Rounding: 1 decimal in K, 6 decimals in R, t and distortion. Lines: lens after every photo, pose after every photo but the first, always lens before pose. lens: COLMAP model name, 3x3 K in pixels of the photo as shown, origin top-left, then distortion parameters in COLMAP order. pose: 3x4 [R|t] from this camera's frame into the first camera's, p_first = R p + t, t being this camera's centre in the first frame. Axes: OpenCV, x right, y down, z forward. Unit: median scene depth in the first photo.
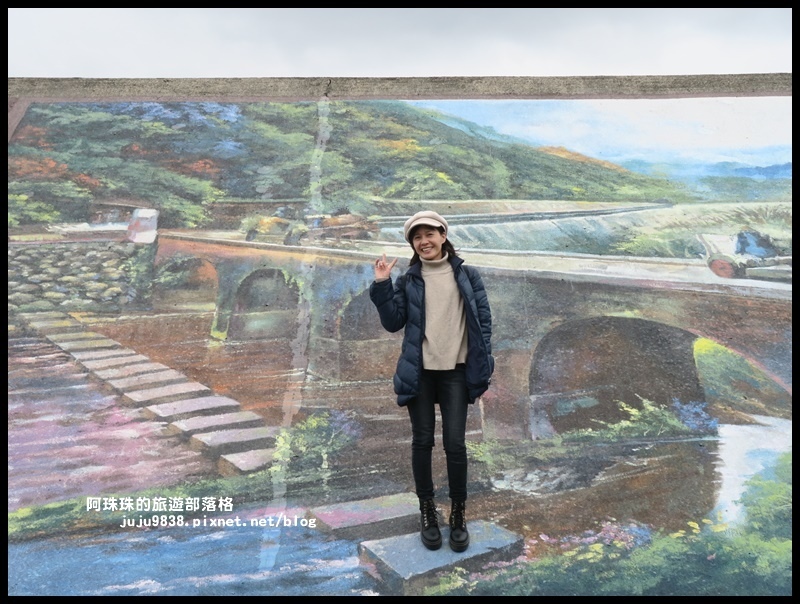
lens RADIAL K [[1469.9, 0, 400.2], [0, 1469.9, 302.6], [0, 0, 1]] dist [0.006593, 0.000000]
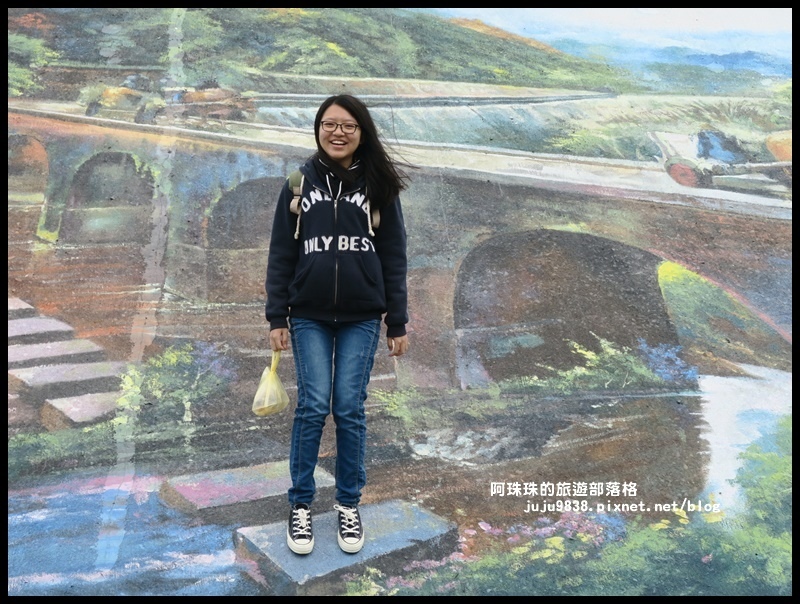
lens RADIAL K [[1498.8, 0, 399.6], [0, 1498.8, 302.4], [0, 0, 1]] dist [0.009900, 0.000000]
pose [[0.993815, 0.030976, 0.106642, -0.024775], [-0.038051, 0.997162, 0.064958, -0.001056], [-0.104328, -0.068614, 0.992173, 0.216145]]
